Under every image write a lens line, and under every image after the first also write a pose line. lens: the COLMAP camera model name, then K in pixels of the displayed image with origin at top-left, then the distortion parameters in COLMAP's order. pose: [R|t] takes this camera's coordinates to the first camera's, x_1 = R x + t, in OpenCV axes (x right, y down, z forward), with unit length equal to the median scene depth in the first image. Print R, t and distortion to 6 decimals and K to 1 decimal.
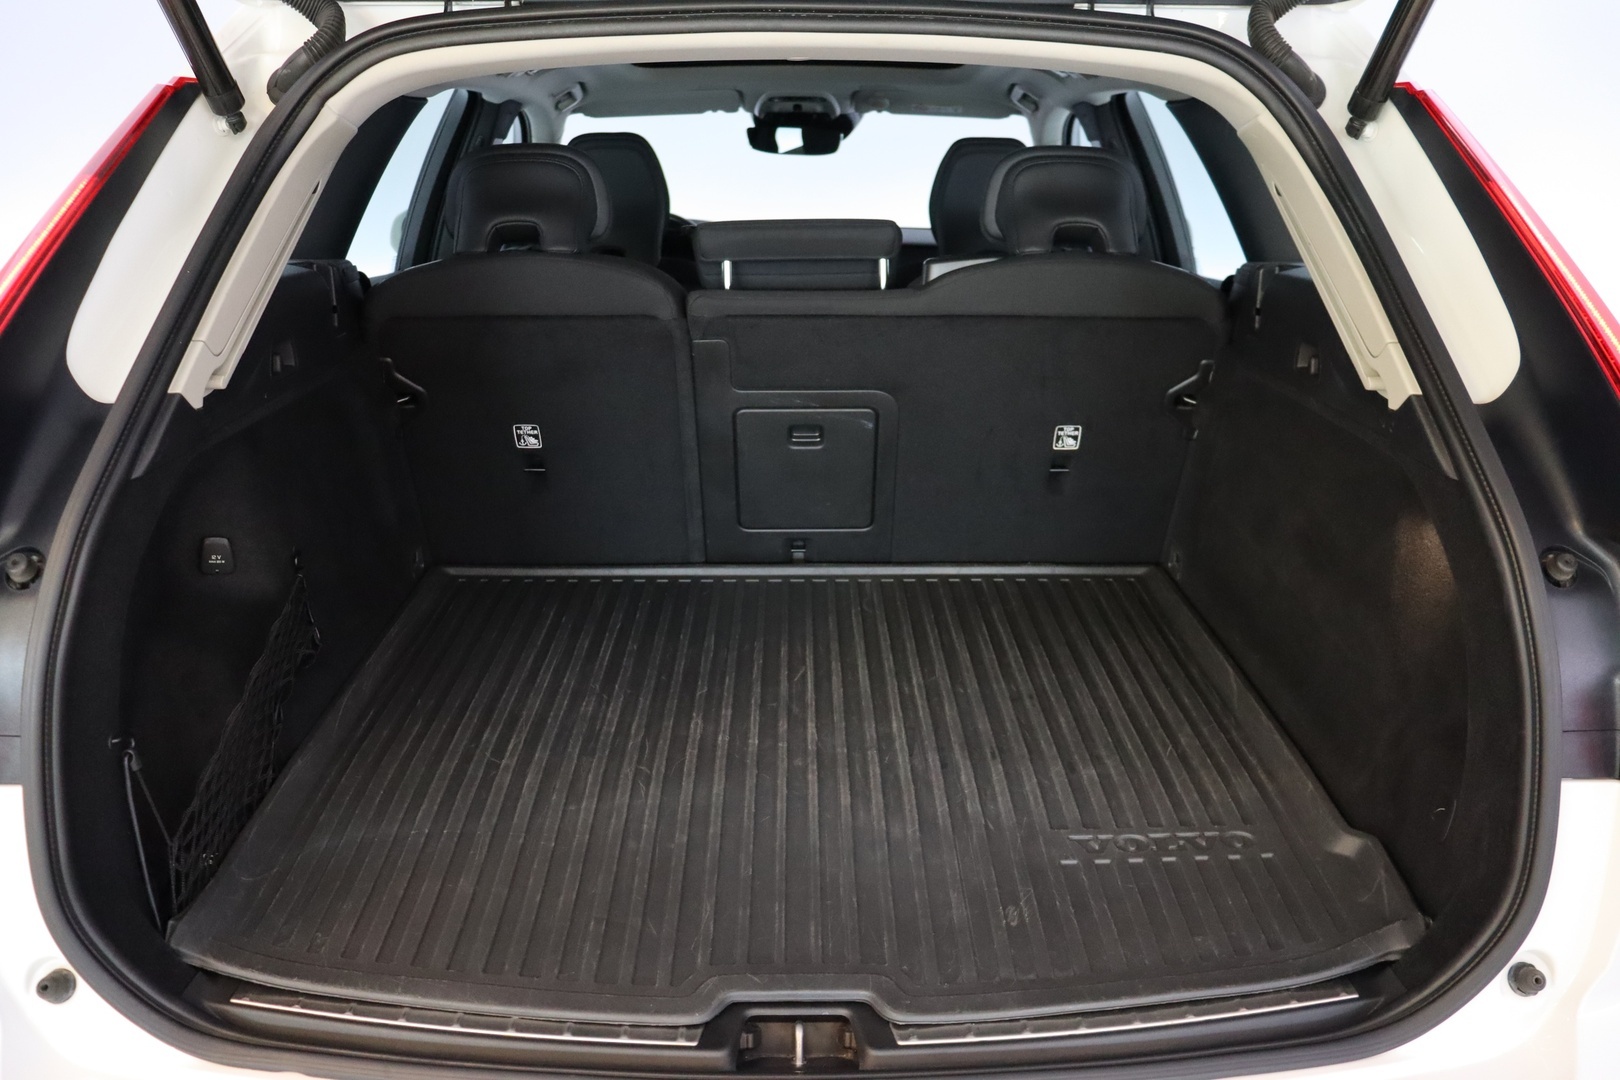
lens RADIAL K [[1437.5, 0, 810.0], [0, 1437.5, 540.0], [0, 0, 1]] dist [-0.106422, 0.022526]
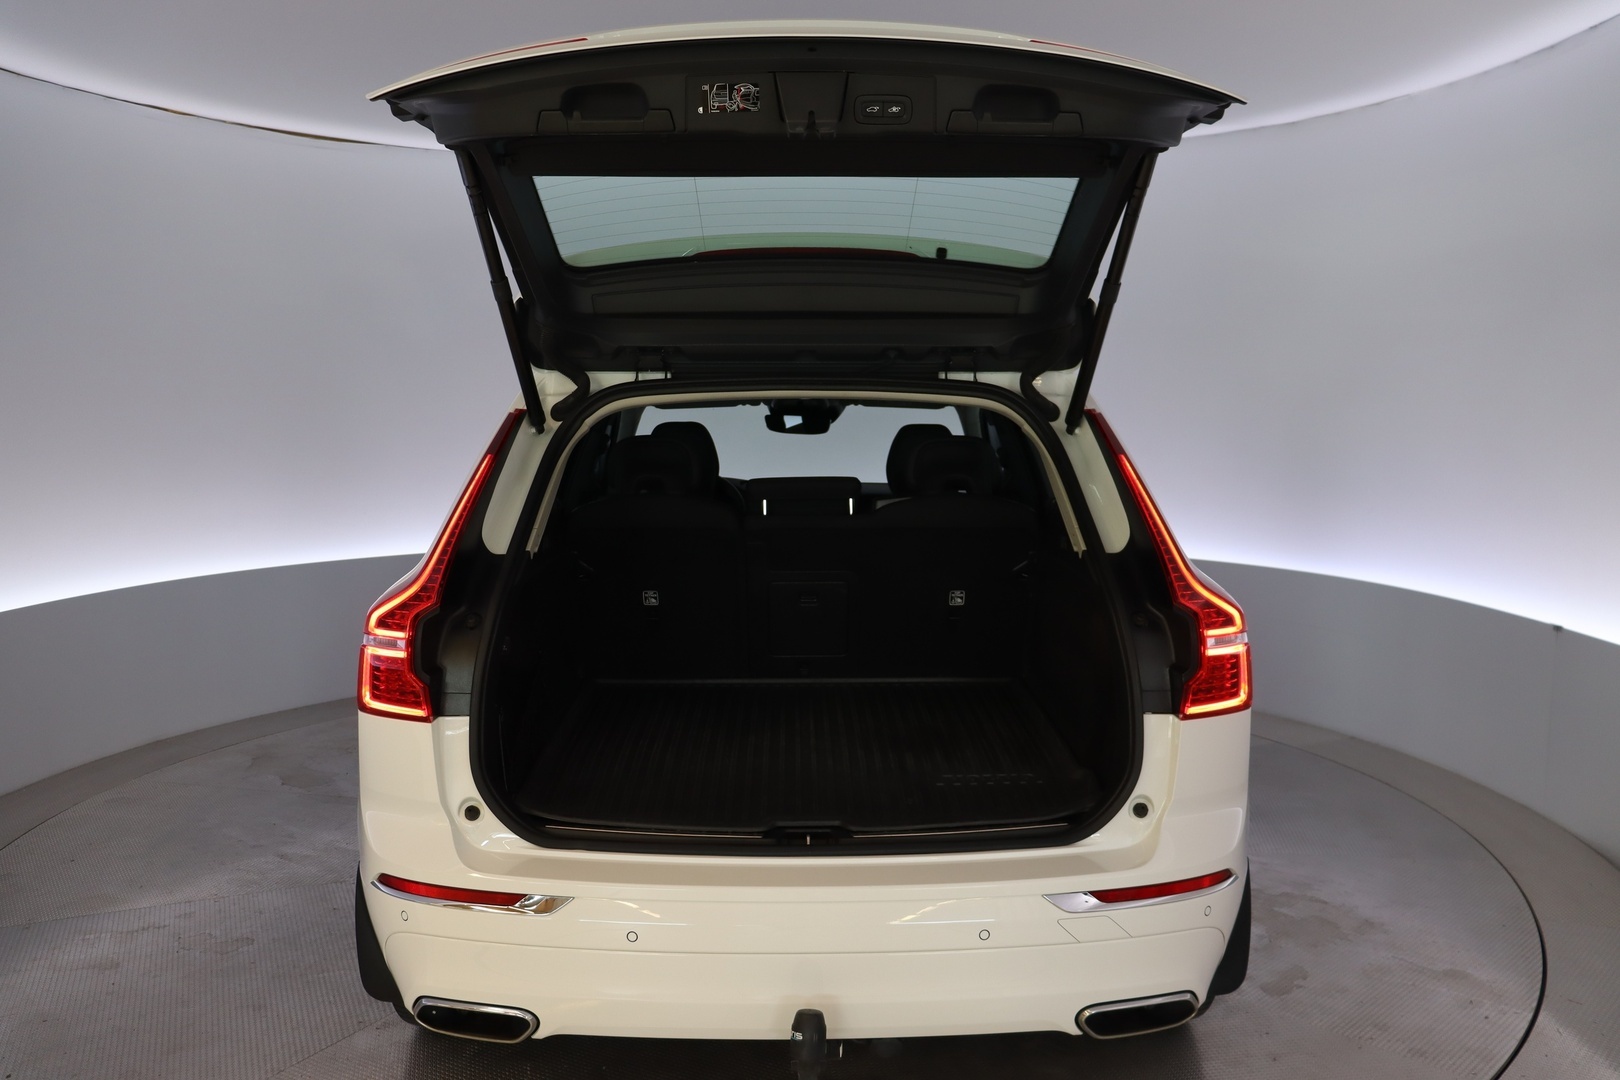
lens RADIAL K [[1327.2, 0, 808.4], [0, 1327.2, 472.8], [0, 0, 1]] dist [-0.001006, -0.000109]
pose [[0.999991, -0.004158, 0.000885, -0.003842], [0.004250, 0.974634, -0.223764, 0.145772], [0.000068, 0.223766, 0.974643, -0.636556]]
